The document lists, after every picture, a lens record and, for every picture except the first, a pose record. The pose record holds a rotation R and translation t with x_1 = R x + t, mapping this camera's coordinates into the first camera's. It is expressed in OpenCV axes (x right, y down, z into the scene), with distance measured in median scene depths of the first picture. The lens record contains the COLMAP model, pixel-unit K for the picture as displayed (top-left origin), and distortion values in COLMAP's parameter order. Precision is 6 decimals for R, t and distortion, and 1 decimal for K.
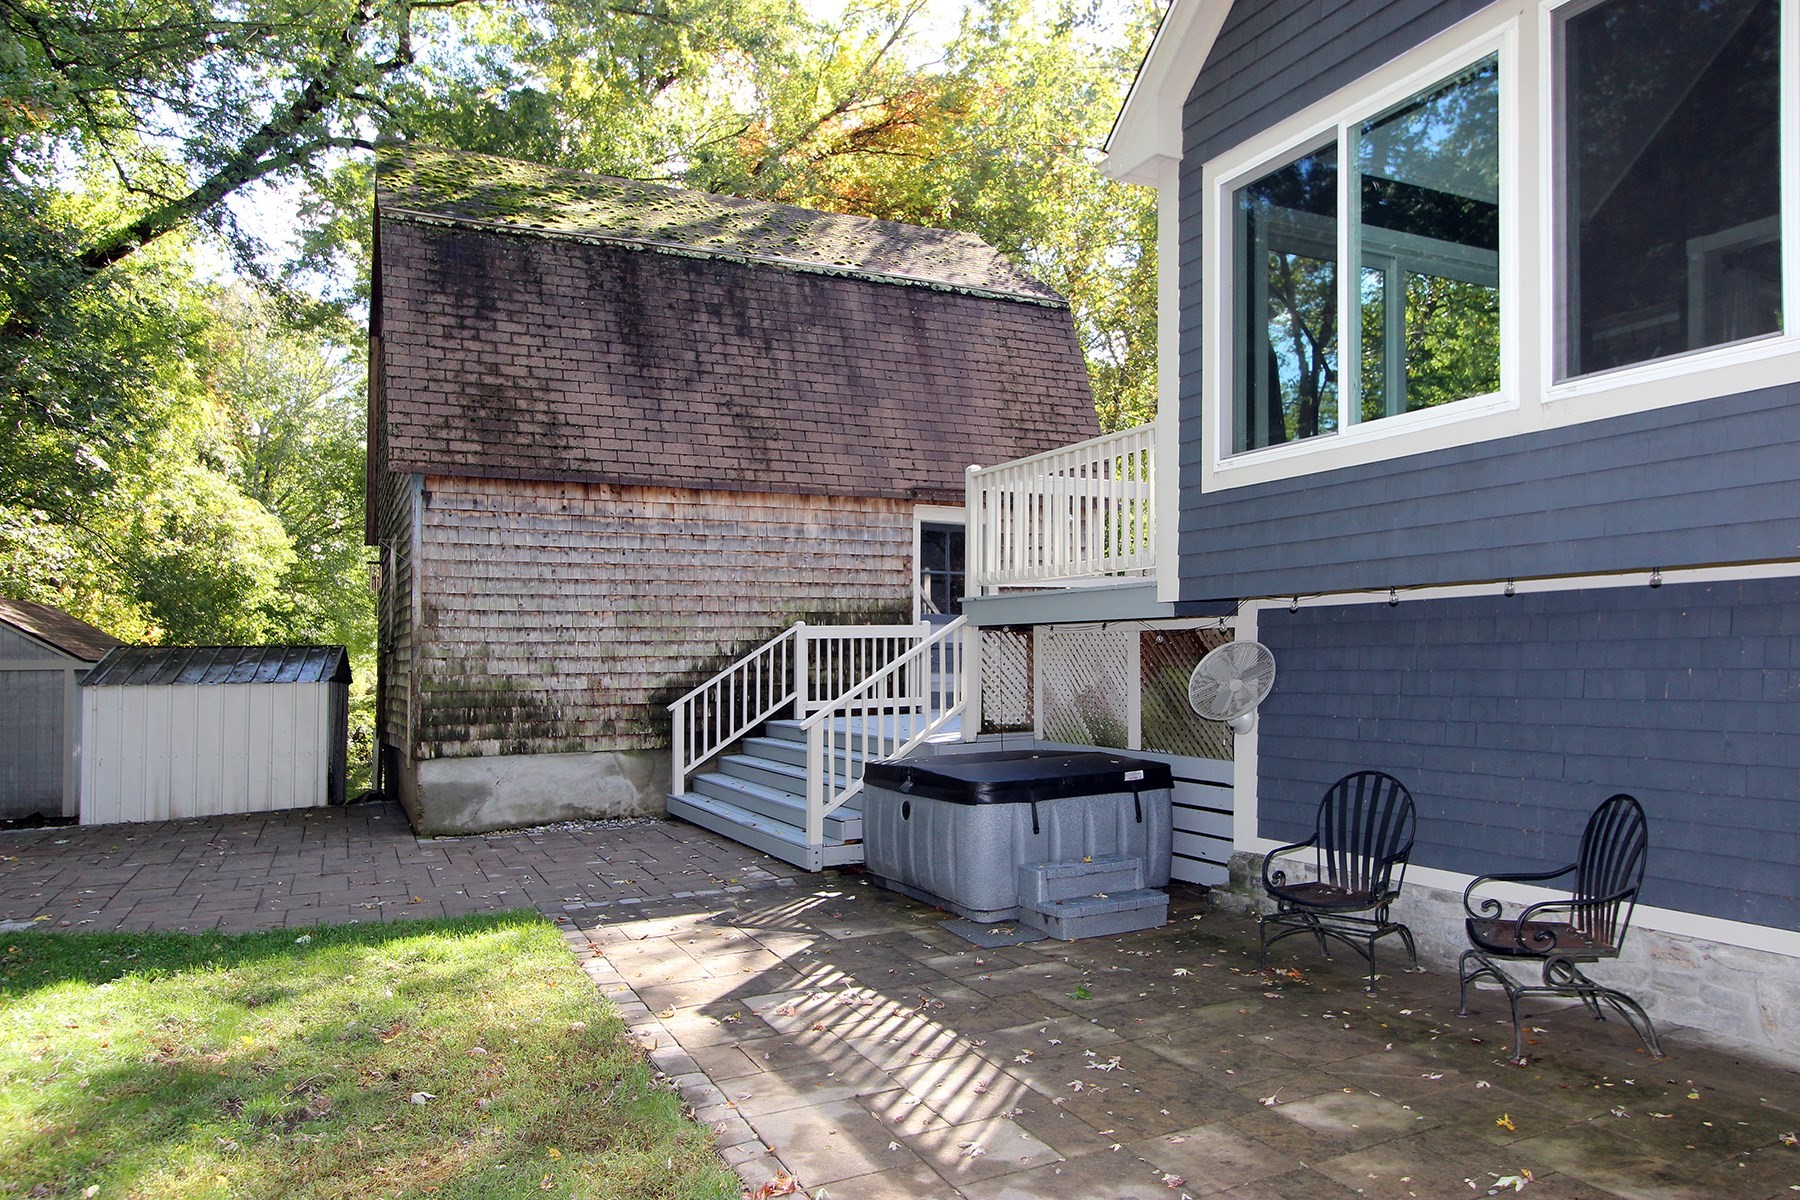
lens RADIAL K [[1204.4, 0, 909.8], [0, 1204.4, 623.6], [0, 0, 1]] dist [-0.007608, 0.005910]
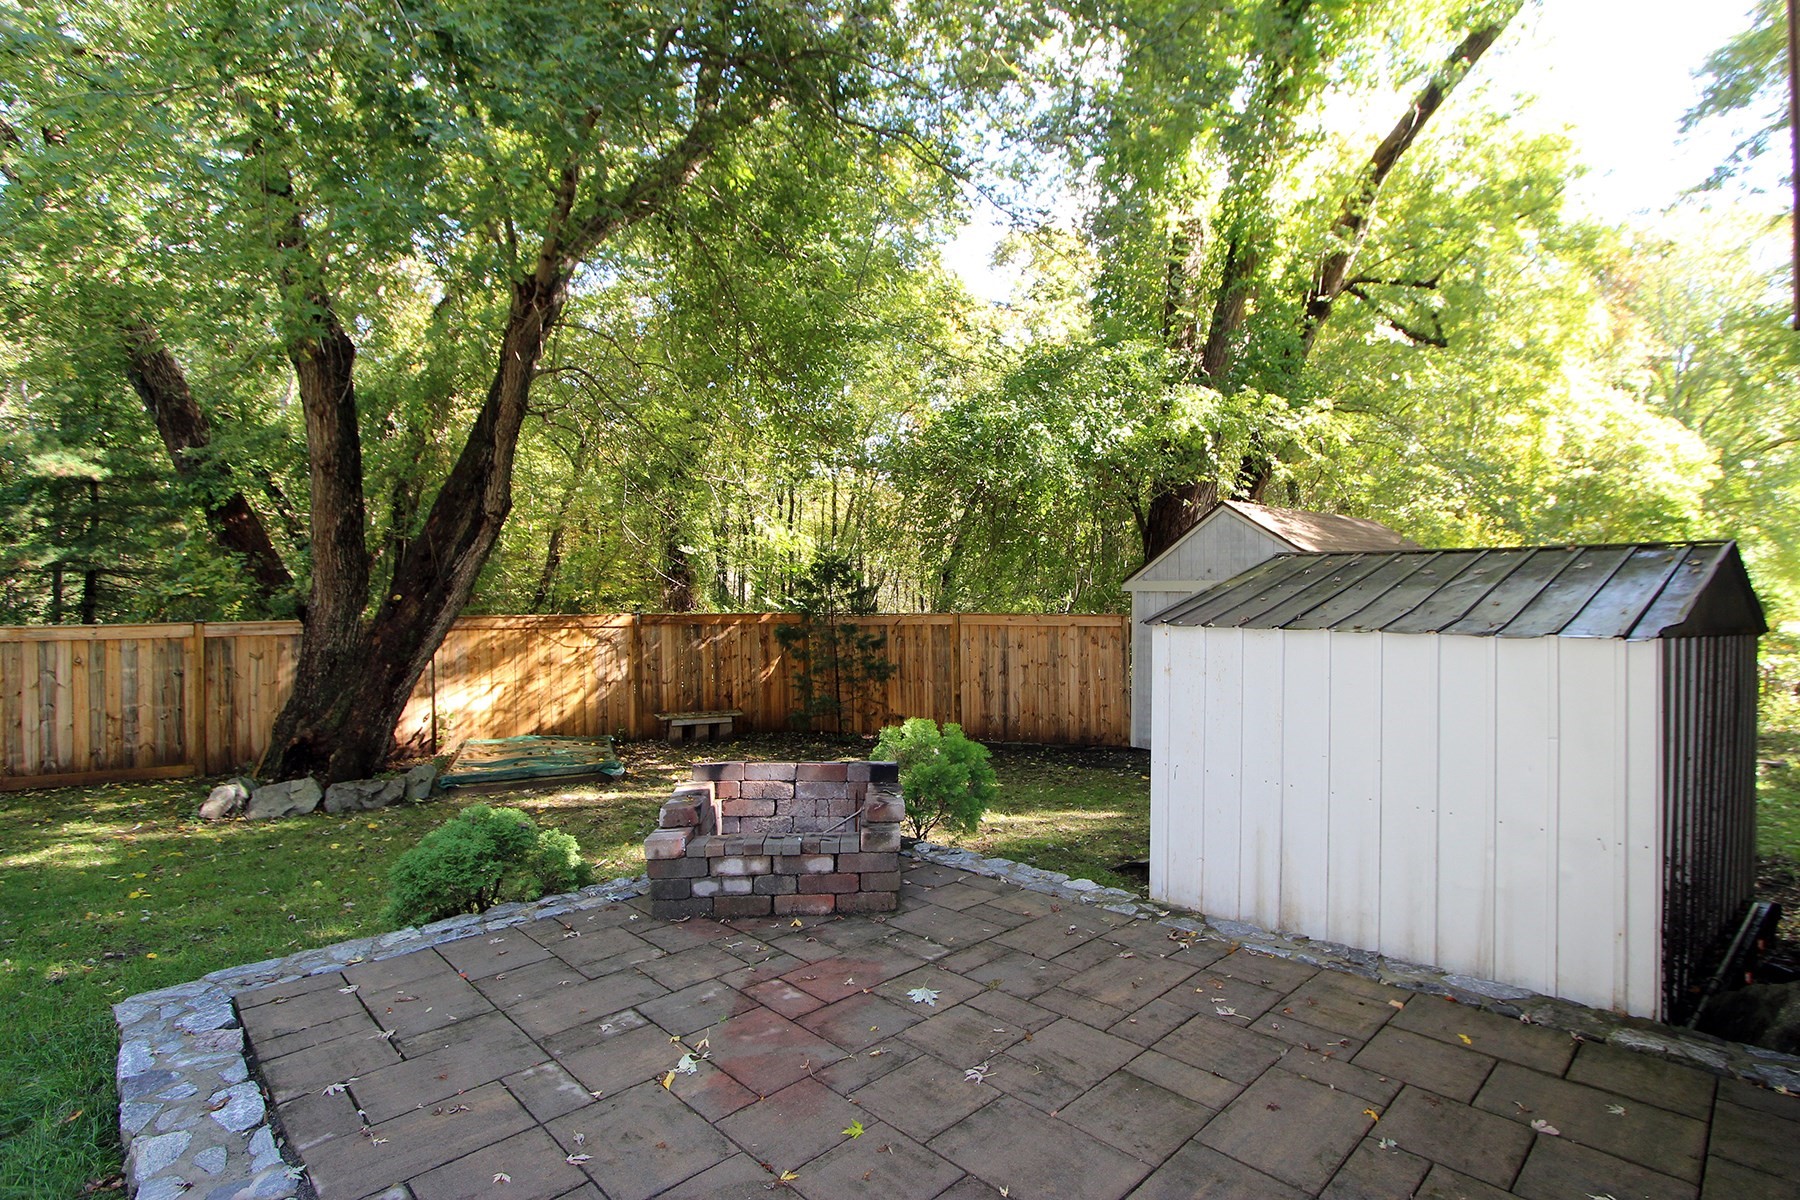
lens RADIAL K [[877.7, 0, 902.2], [0, 877.7, 571.9], [0, 0, 1]] dist [-0.035959, -0.000265]
pose [[0.312627, -0.007390, -0.949847, -0.392800], [0.024985, 0.999688, 0.000446, 0.029355], [0.949547, -0.023871, 0.312714, 0.878366]]
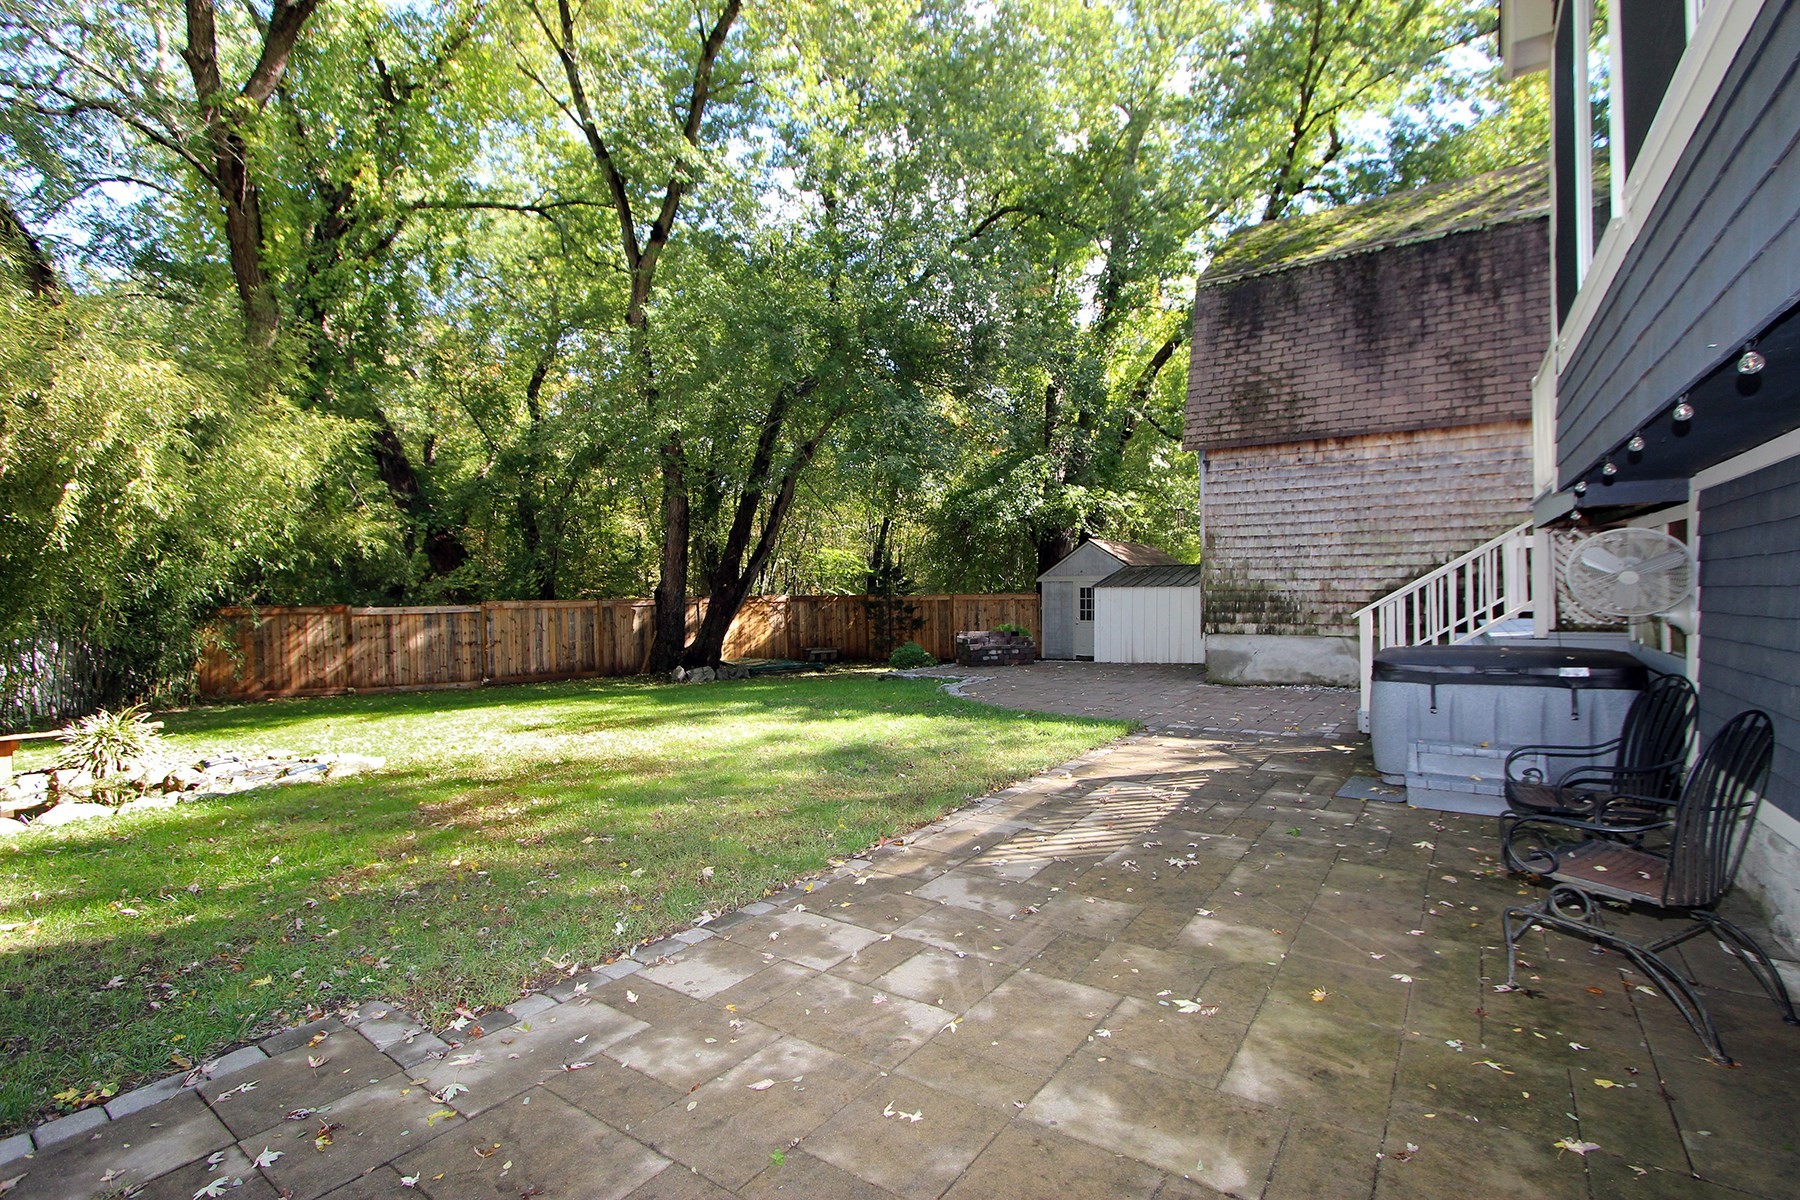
lens RADIAL K [[825.4, 0, 903.7], [0, 825.4, 575.5], [0, 0, 1]] dist [-0.004356, -0.000486]
pose [[0.500162, -0.005144, -0.865916, 0.311717], [0.025743, 0.999629, 0.008931, 0.017417], [0.865549, -0.026758, 0.500109, 0.124065]]
